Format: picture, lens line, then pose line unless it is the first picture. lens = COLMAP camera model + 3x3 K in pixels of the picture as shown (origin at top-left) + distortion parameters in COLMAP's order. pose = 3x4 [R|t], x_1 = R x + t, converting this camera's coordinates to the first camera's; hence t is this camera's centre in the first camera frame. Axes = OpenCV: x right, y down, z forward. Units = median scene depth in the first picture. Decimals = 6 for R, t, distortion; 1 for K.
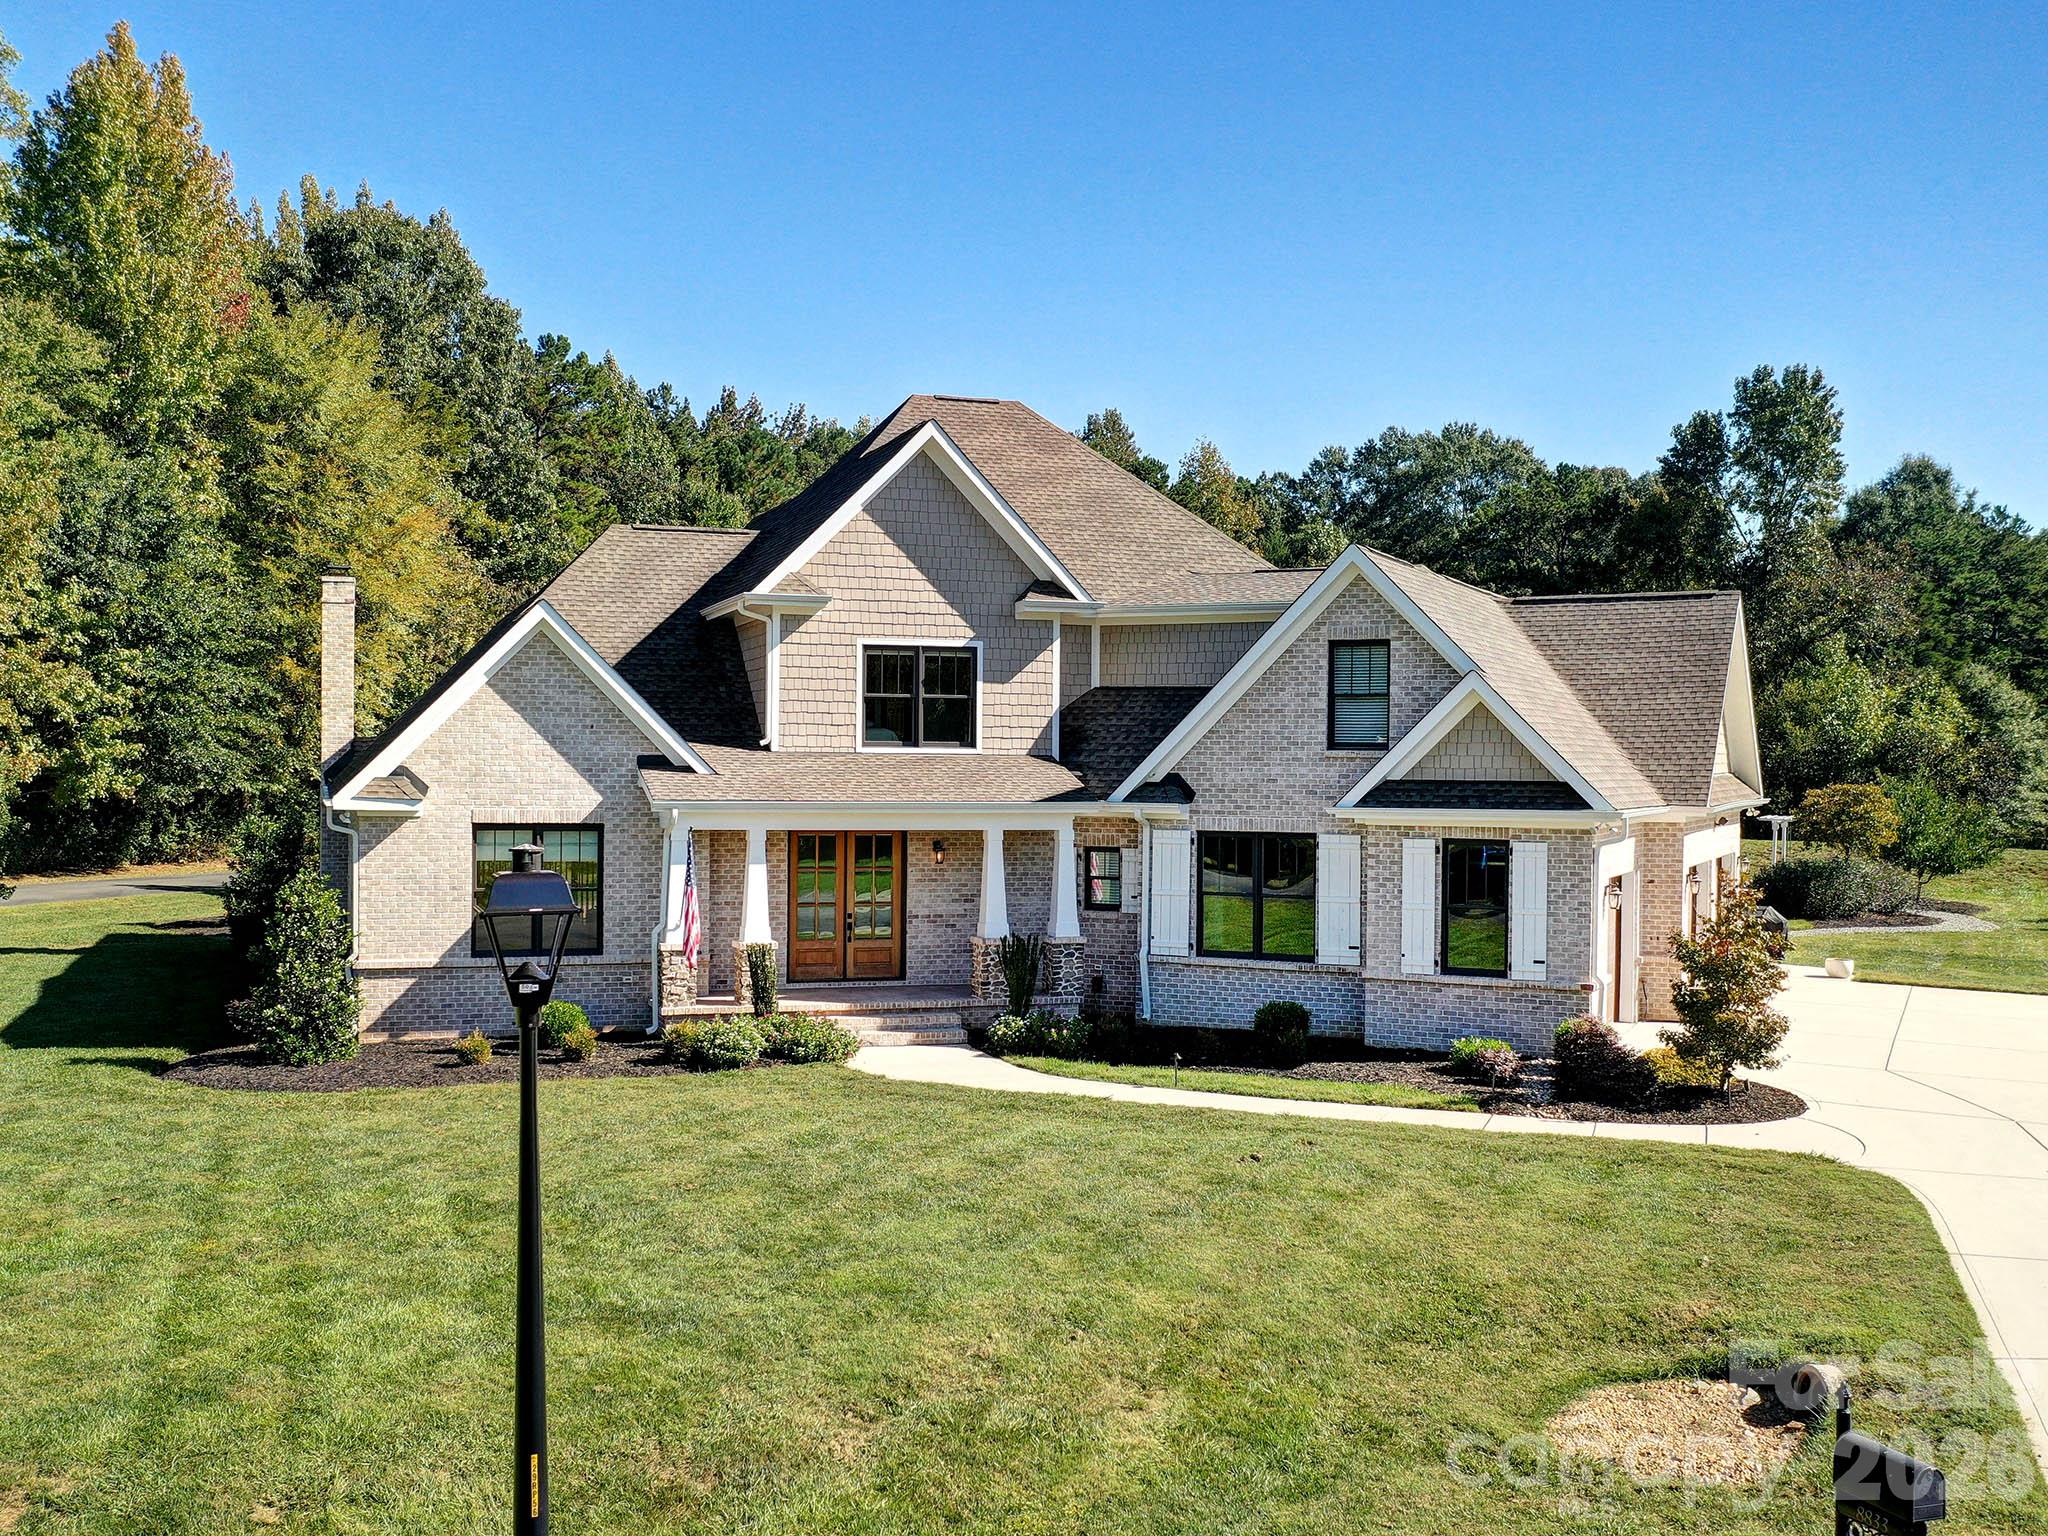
lens RADIAL K [[2027.7, 0, 985.1], [0, 2027.7, 769.8], [0, 0, 1]] dist [-0.017832, -0.003310]
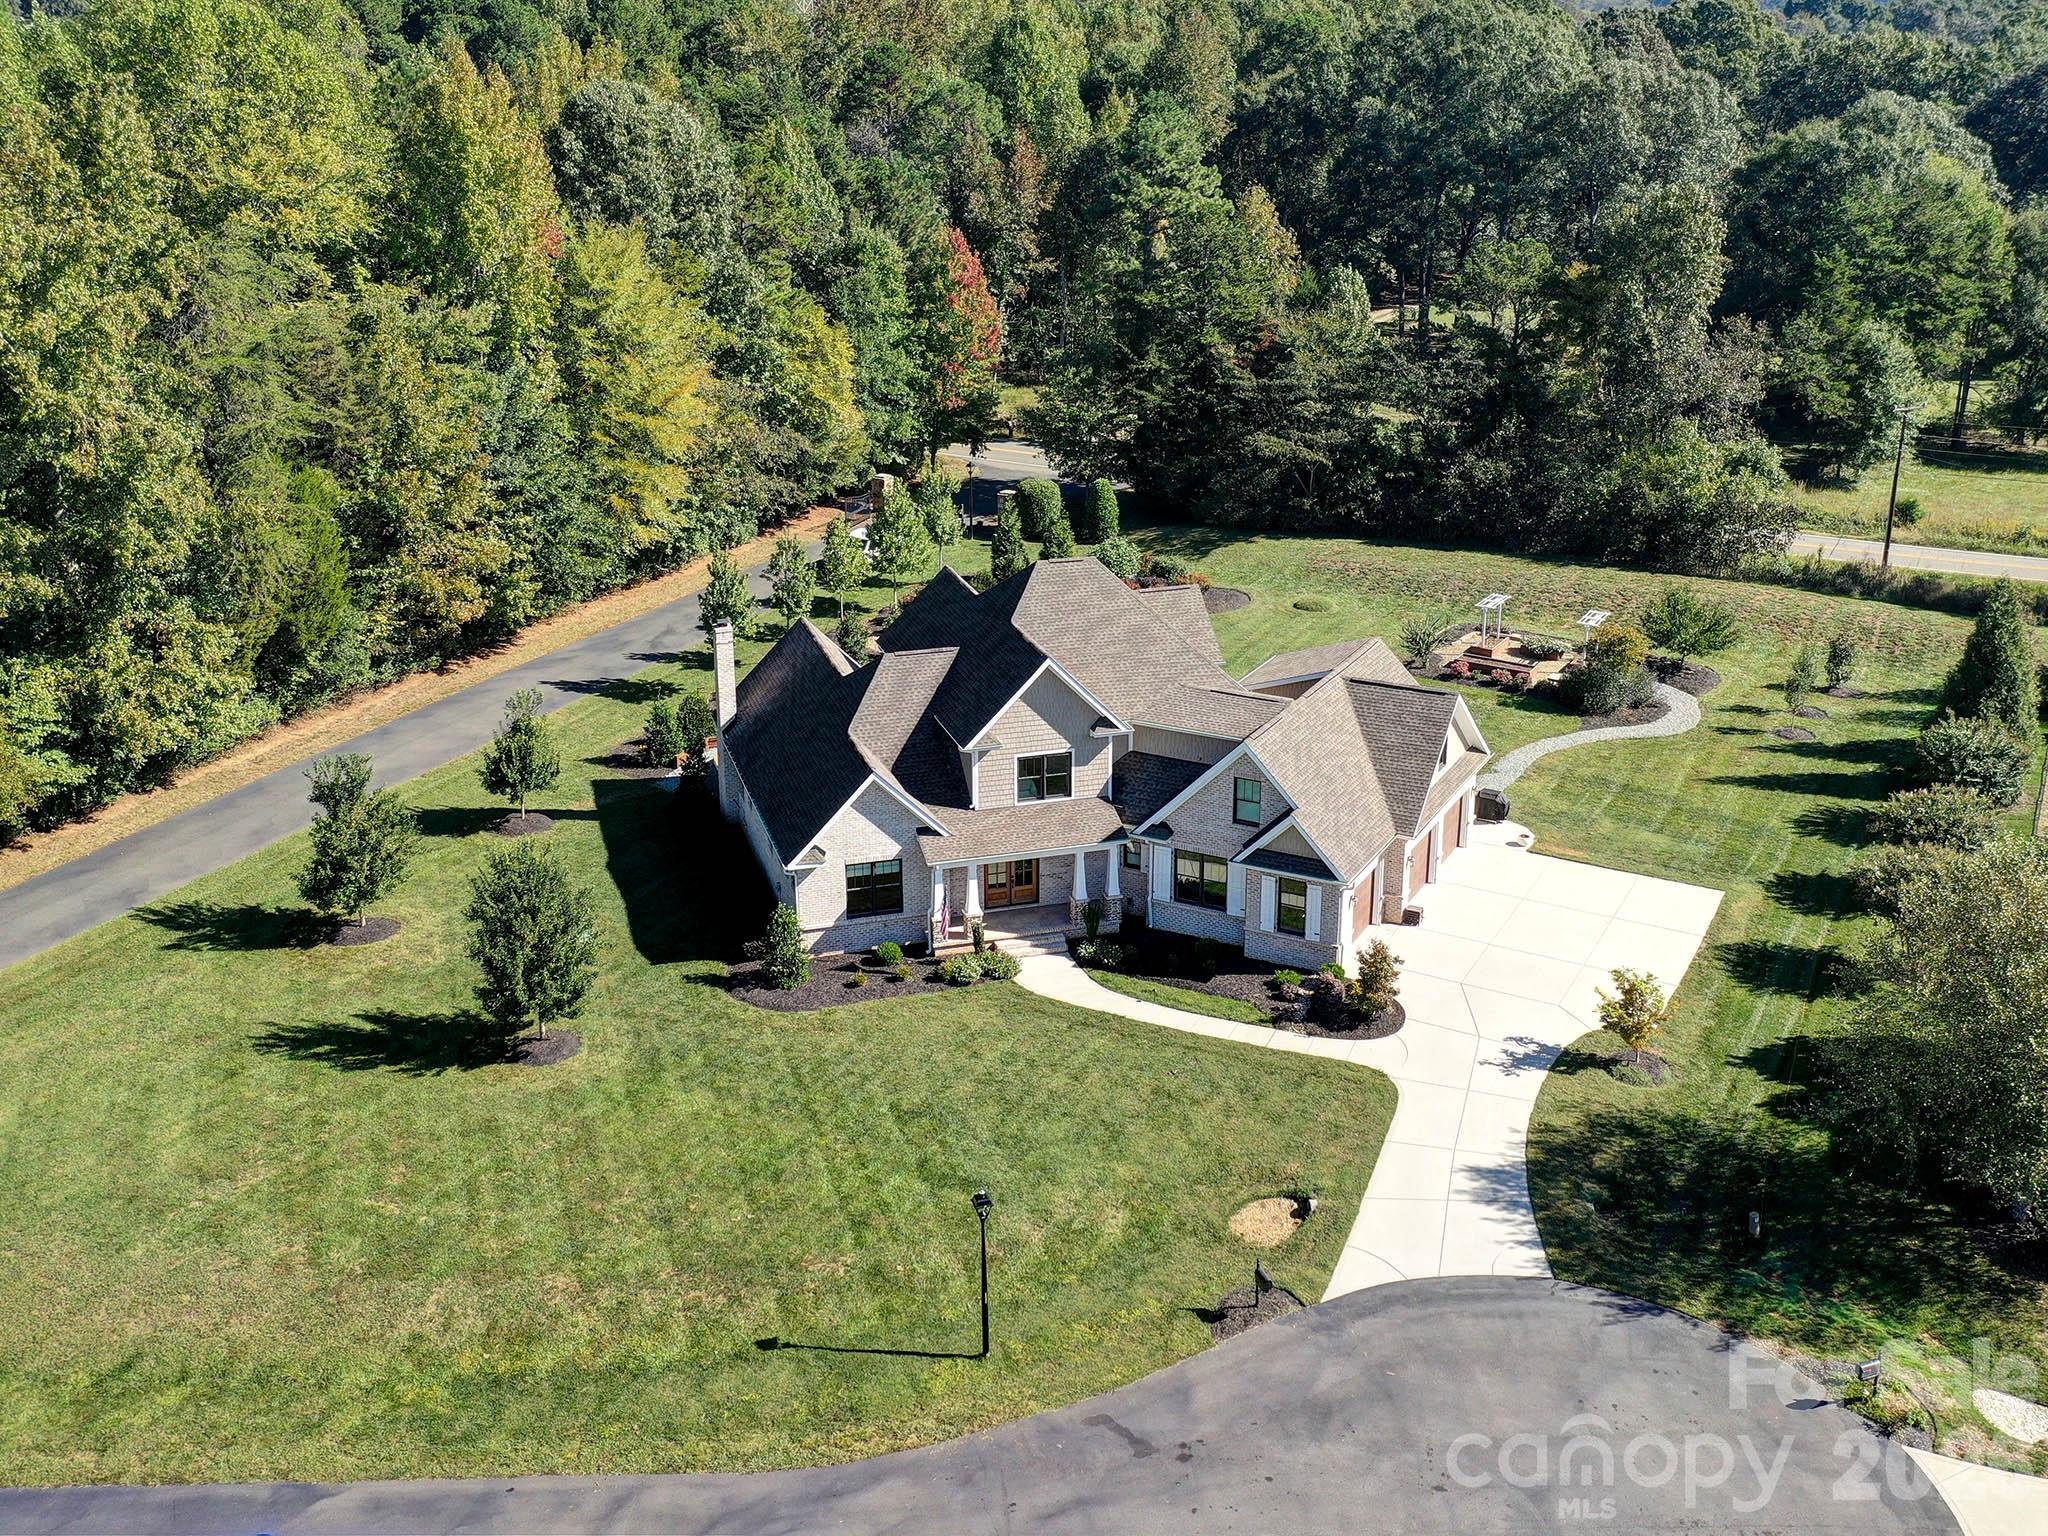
lens RADIAL K [[1915.5, 0, 1060.2], [0, 1915.5, 765.5], [0, 0, 1]] dist [-0.009344, 0.004227]
pose [[0.999869, -0.003171, -0.015887, 0.016345], [0.007984, 0.949742, 0.312932, -0.704768], [0.014097, -0.313018, 0.949642, -0.923714]]
